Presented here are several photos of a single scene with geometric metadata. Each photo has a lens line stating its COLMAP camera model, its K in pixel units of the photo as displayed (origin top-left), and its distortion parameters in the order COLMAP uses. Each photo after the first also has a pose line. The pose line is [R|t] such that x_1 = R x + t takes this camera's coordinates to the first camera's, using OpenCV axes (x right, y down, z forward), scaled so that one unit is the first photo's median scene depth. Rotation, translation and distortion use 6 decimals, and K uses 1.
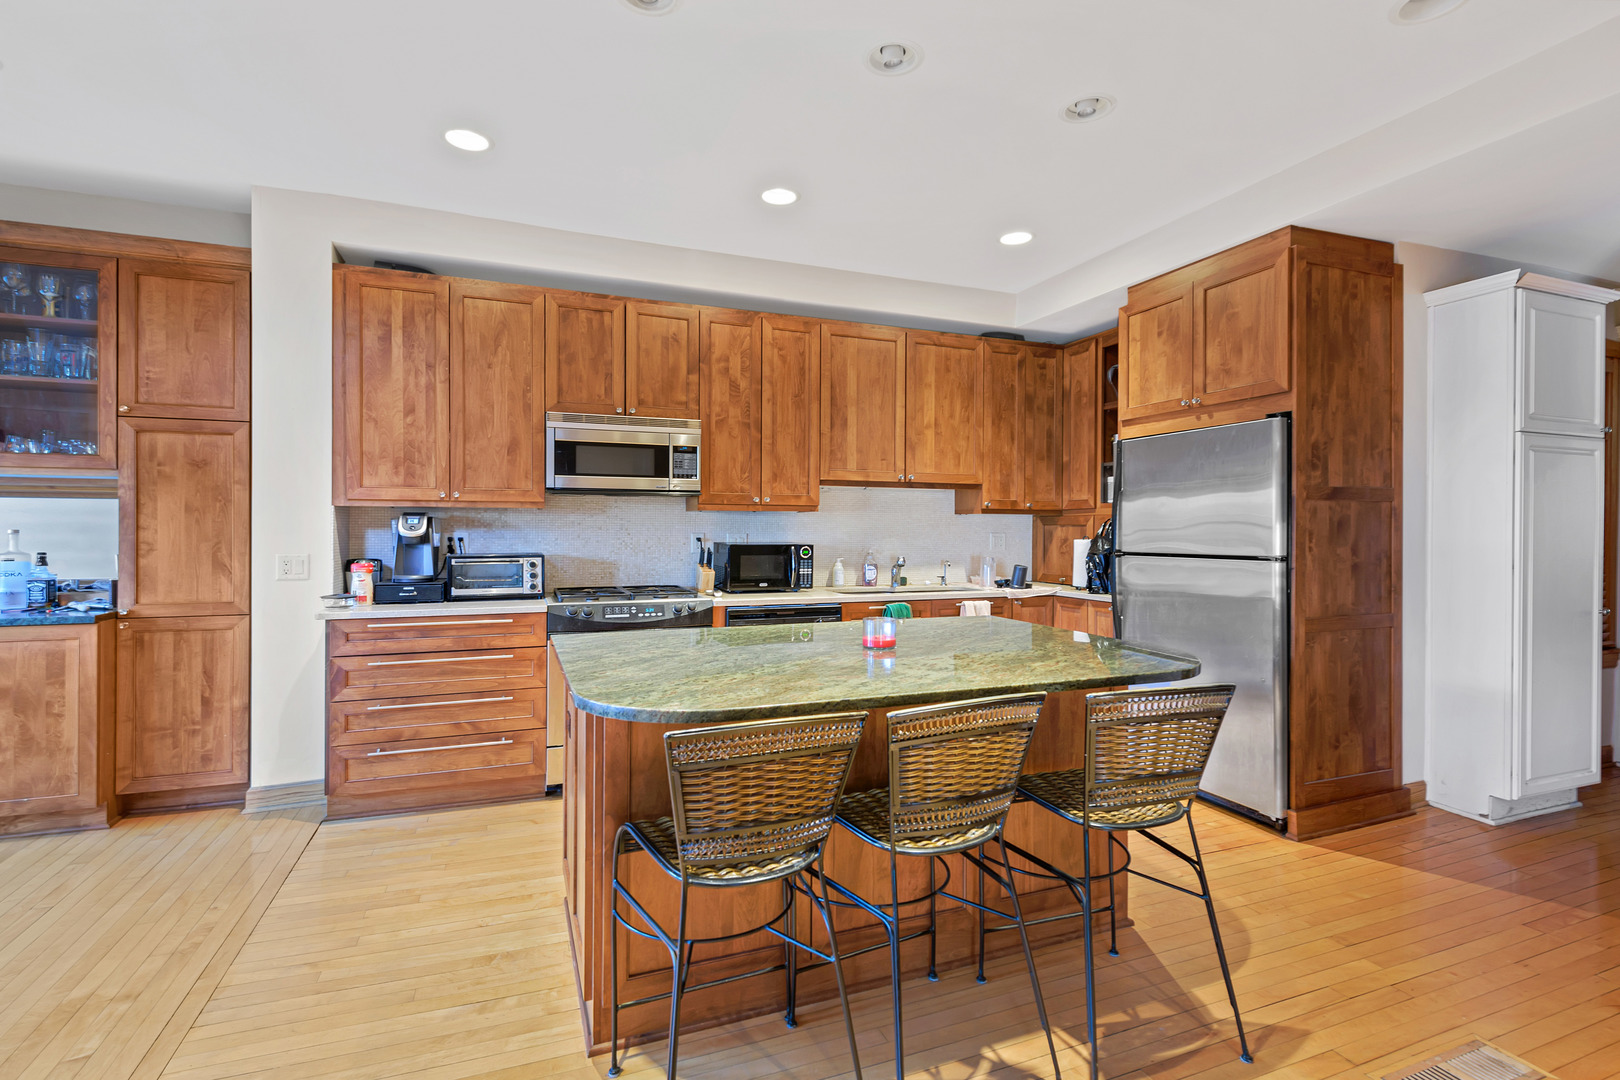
lens RADIAL K [[705.8, 0, 807.8], [0, 705.8, 529.7], [0, 0, 1]] dist [0.000260, -0.000652]
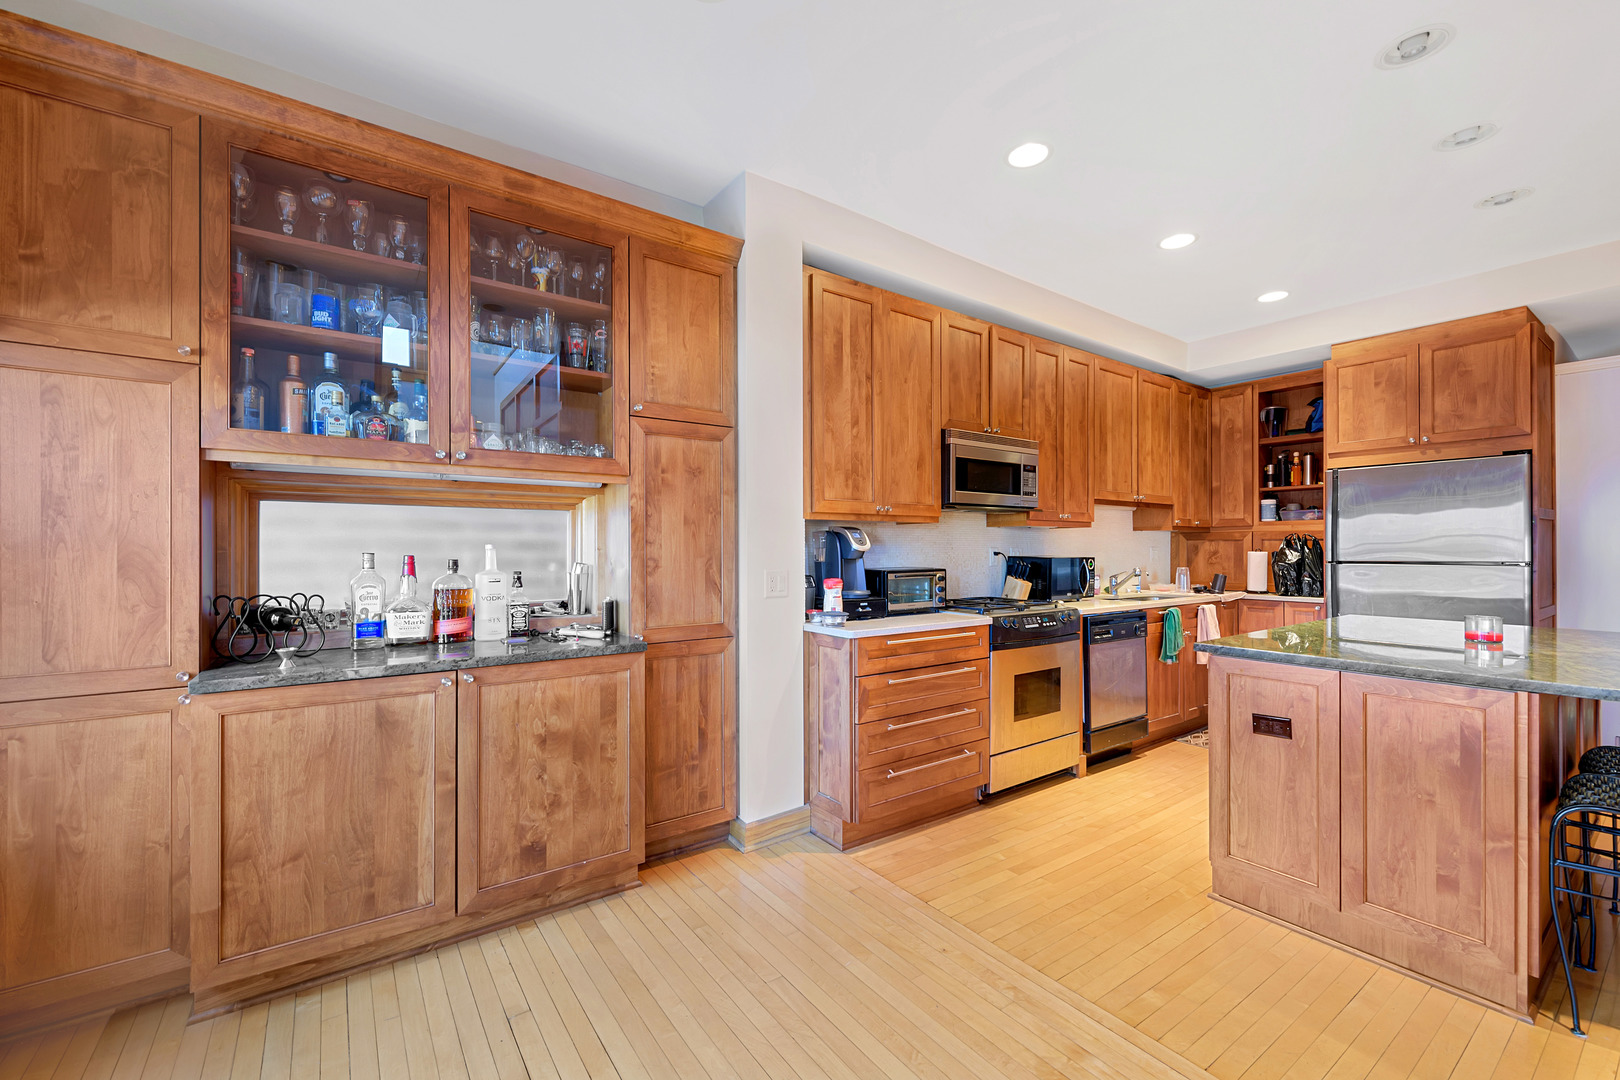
lens RADIAL K [[646.2, 0, 756.5], [0, 646.2, 544.3], [0, 0, 1]] dist [0.001640, -0.000079]
pose [[0.973828, -0.003457, 0.227262, -0.877798], [0.004816, 0.999974, -0.005427, 0.004456], [-0.227237, 0.006379, 0.973819, 0.156185]]
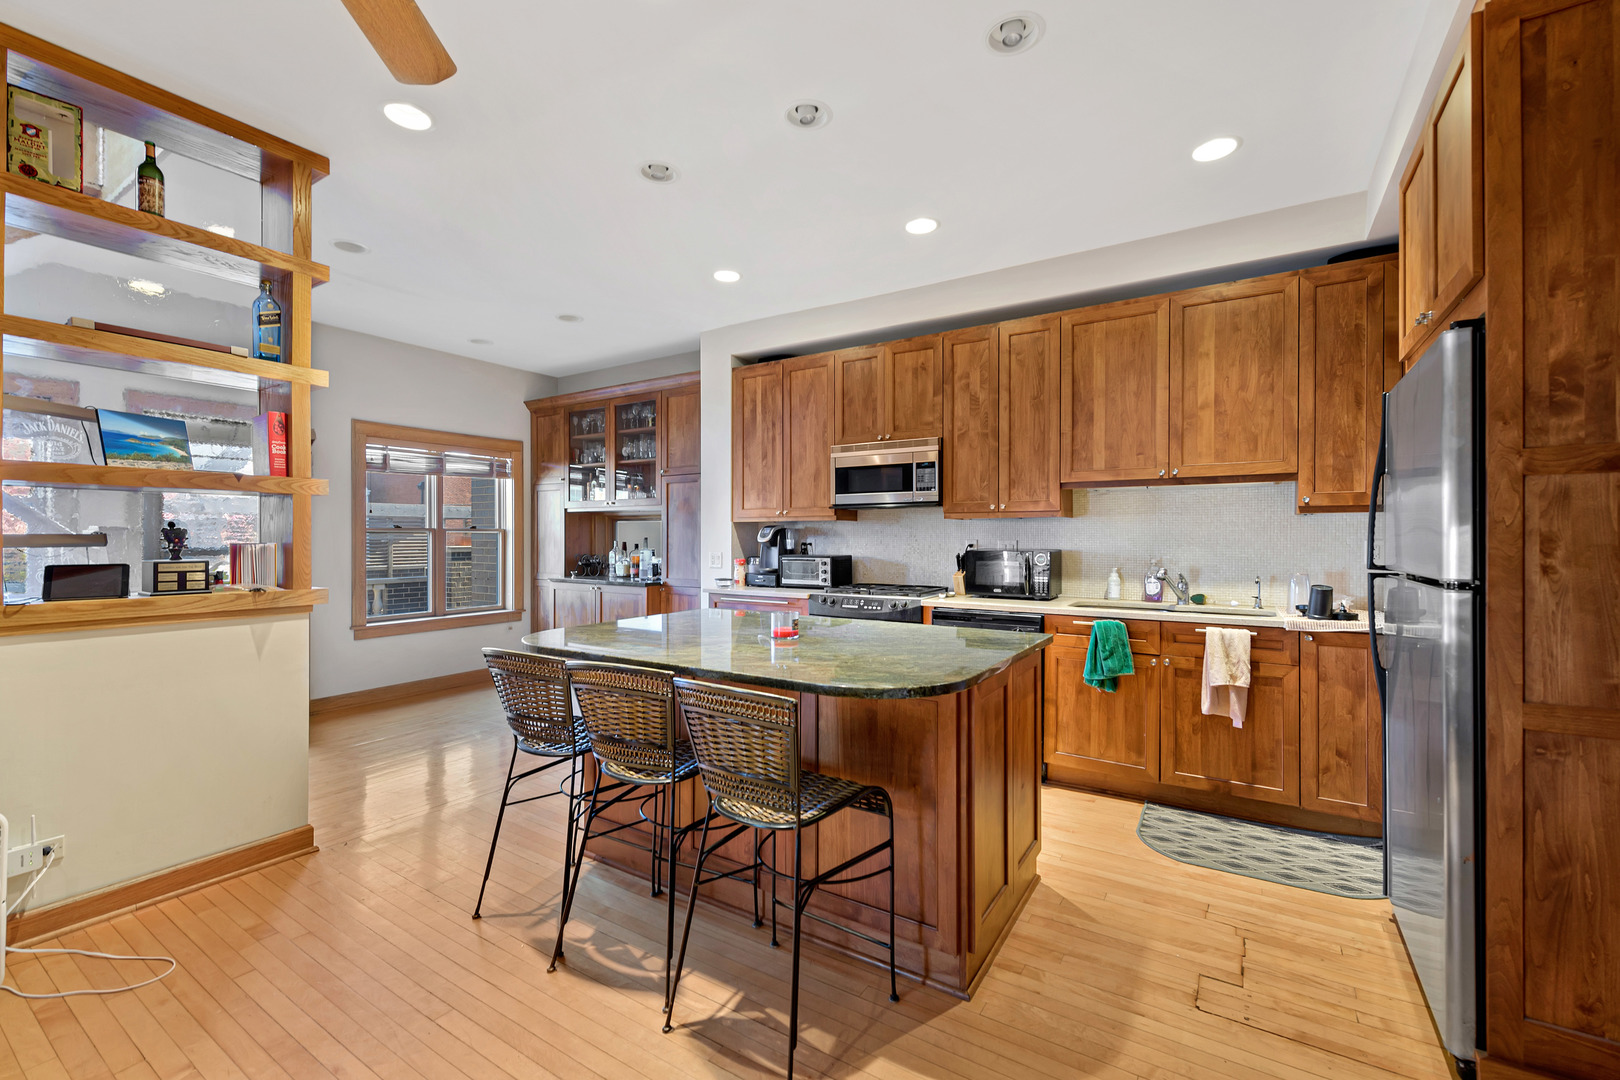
lens RADIAL K [[730.7, 0, 873.5], [0, 730.7, 537.5], [0, 0, 1]] dist [-0.001170, 0.000151]
pose [[0.596298, -0.002303, -0.802760, 0.777757], [0.001478, 0.999997, -0.001772, 0.003833], [0.802762, -0.000130, 0.596299, 0.264687]]
